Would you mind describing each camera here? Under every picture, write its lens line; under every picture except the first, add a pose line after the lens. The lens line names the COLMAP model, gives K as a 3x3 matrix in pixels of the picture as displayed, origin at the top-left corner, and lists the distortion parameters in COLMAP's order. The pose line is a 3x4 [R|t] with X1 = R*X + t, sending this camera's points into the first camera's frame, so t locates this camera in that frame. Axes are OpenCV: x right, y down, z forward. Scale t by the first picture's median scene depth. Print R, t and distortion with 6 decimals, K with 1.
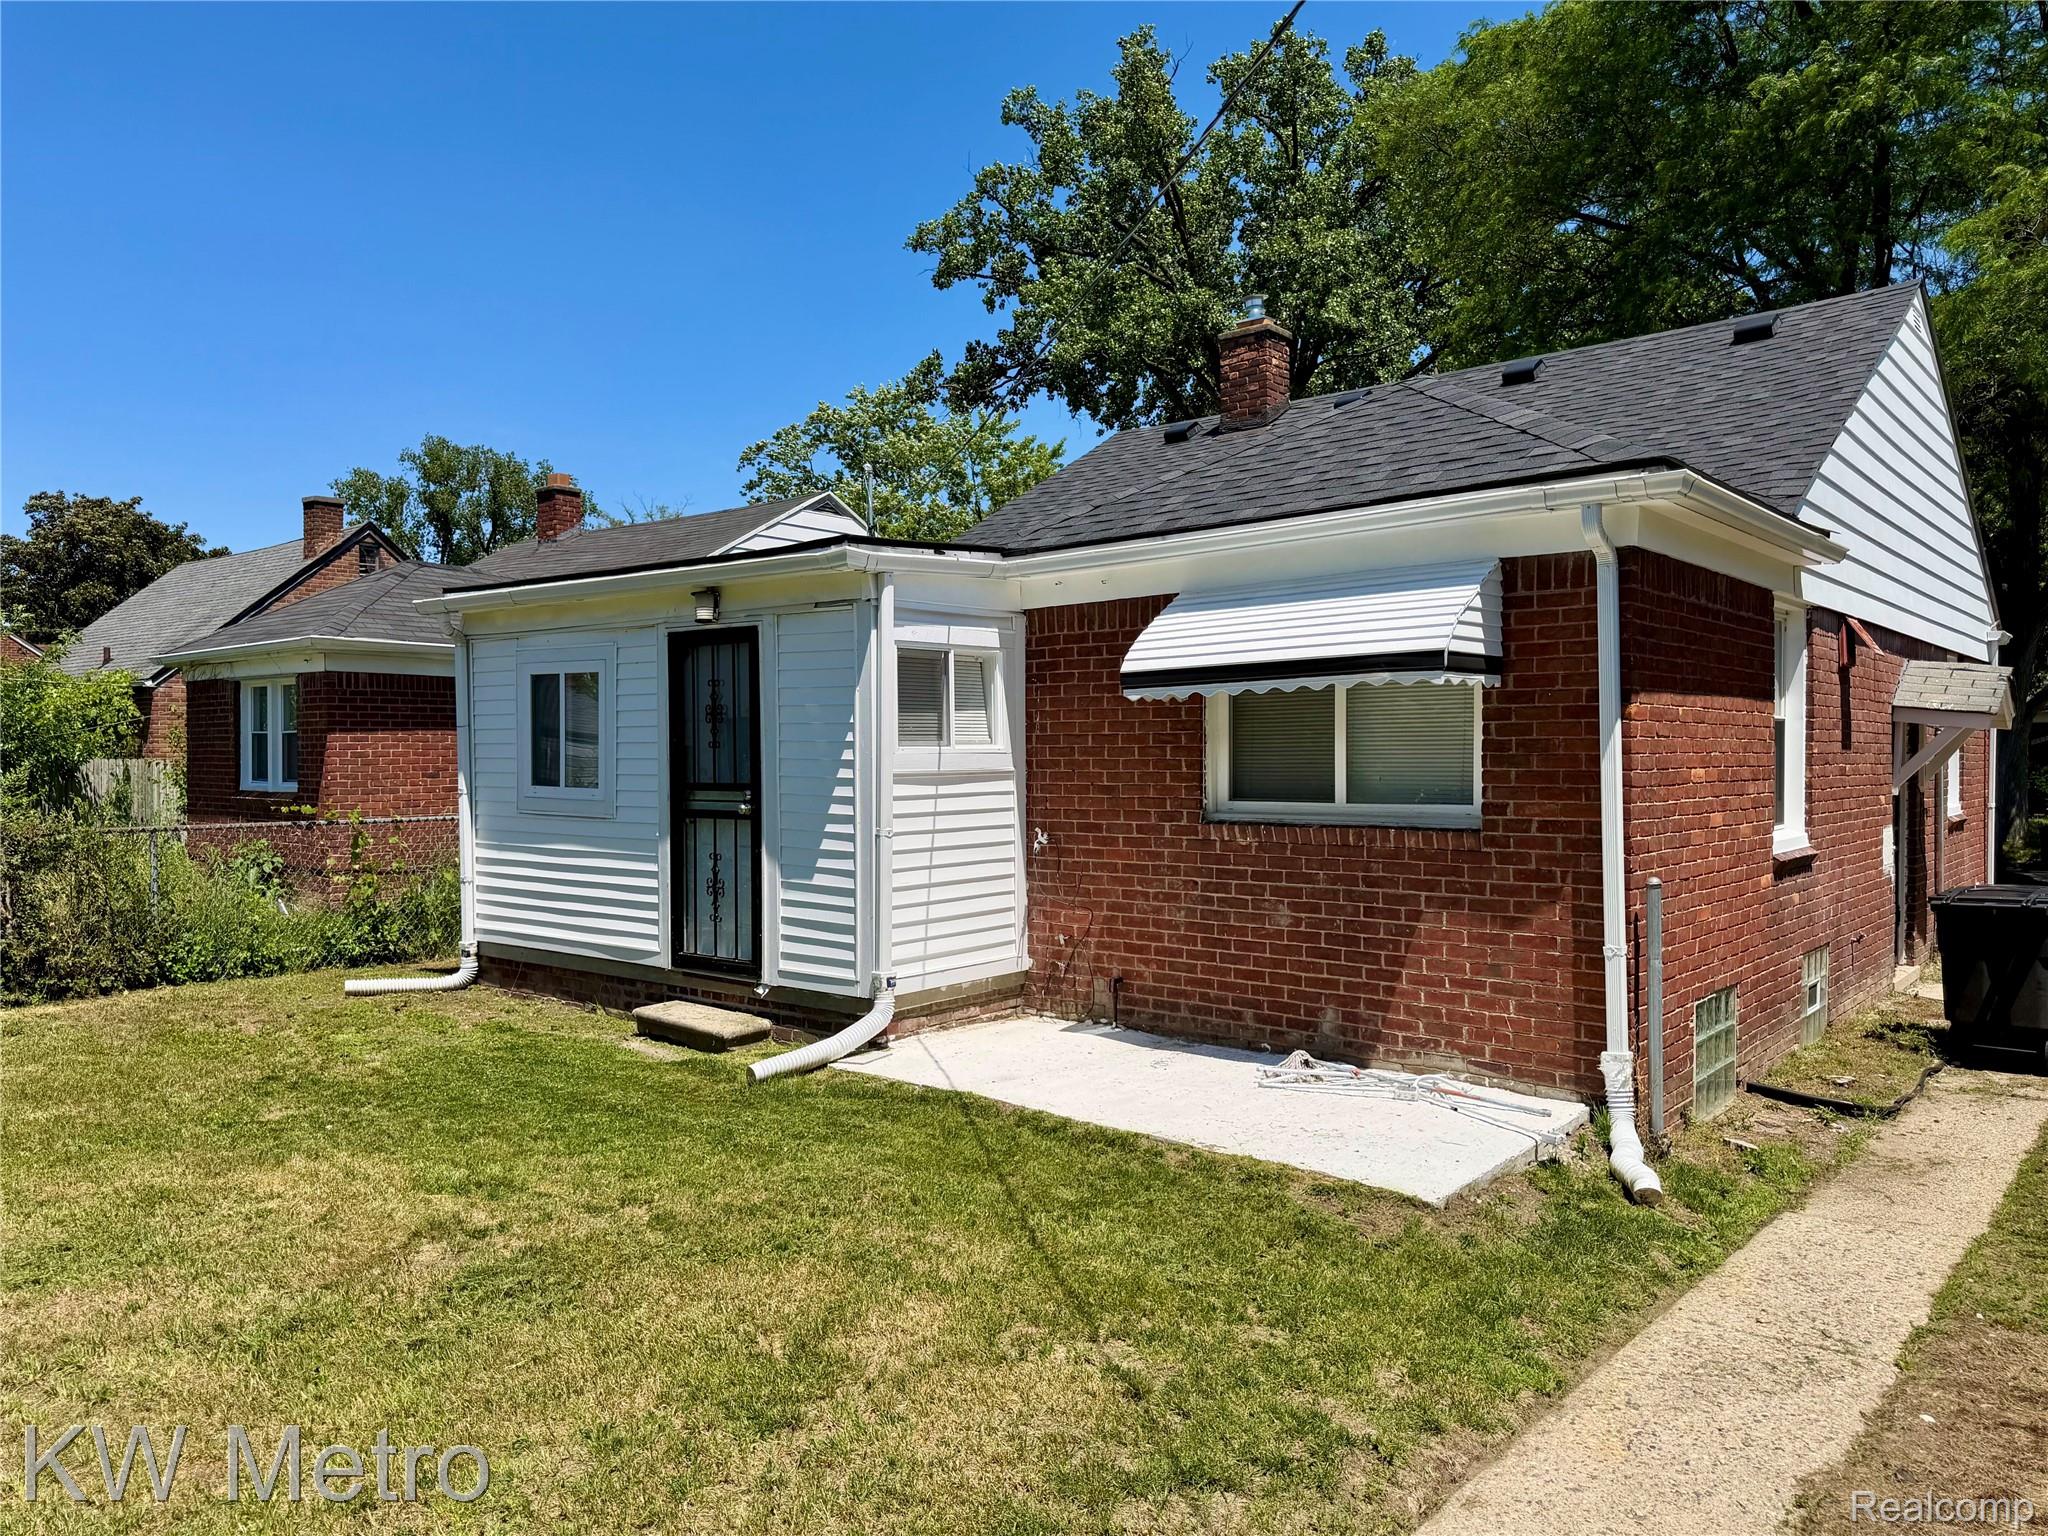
lens RADIAL K [[1432.1, 0, 1024.0], [0, 1432.1, 768.0], [0, 0, 1]] dist [0.192578, -0.000954]
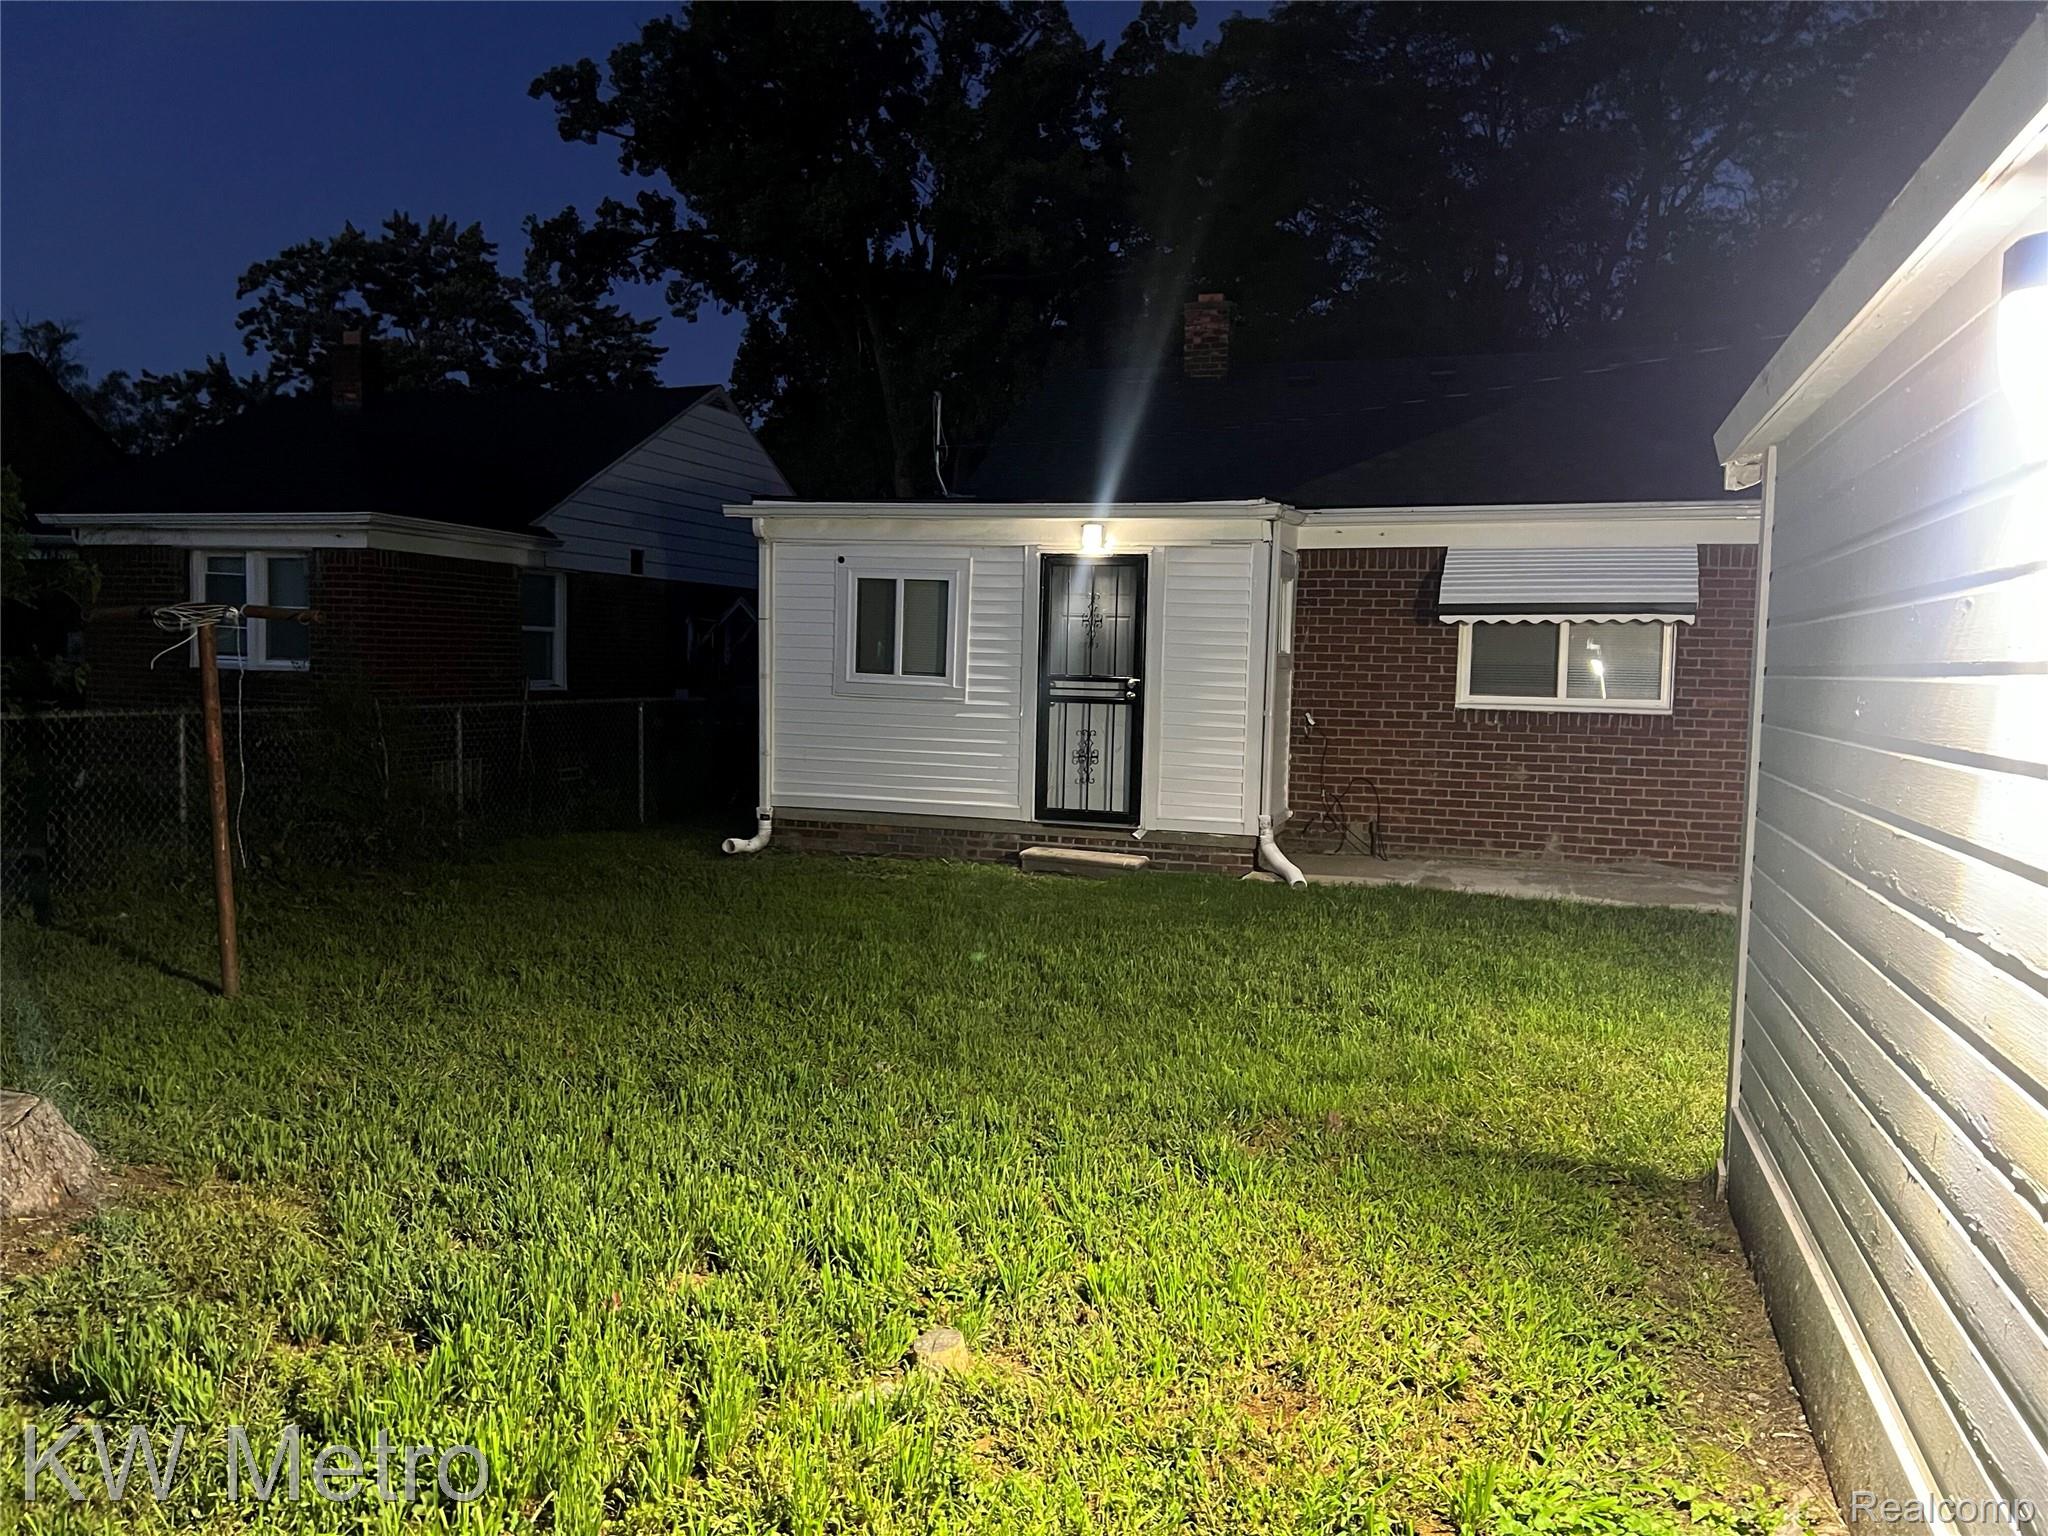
lens RADIAL K [[1533.9, 0, 1024.0], [0, 1533.9, 768.0], [0, 0, 1]] dist [0.053906, -0.001882]
pose [[0.930985, 0.000863, 0.365057, -0.791183], [-0.025496, 0.997709, 0.062662, 0.009577], [-0.364167, -0.067645, 0.928874, -0.250976]]
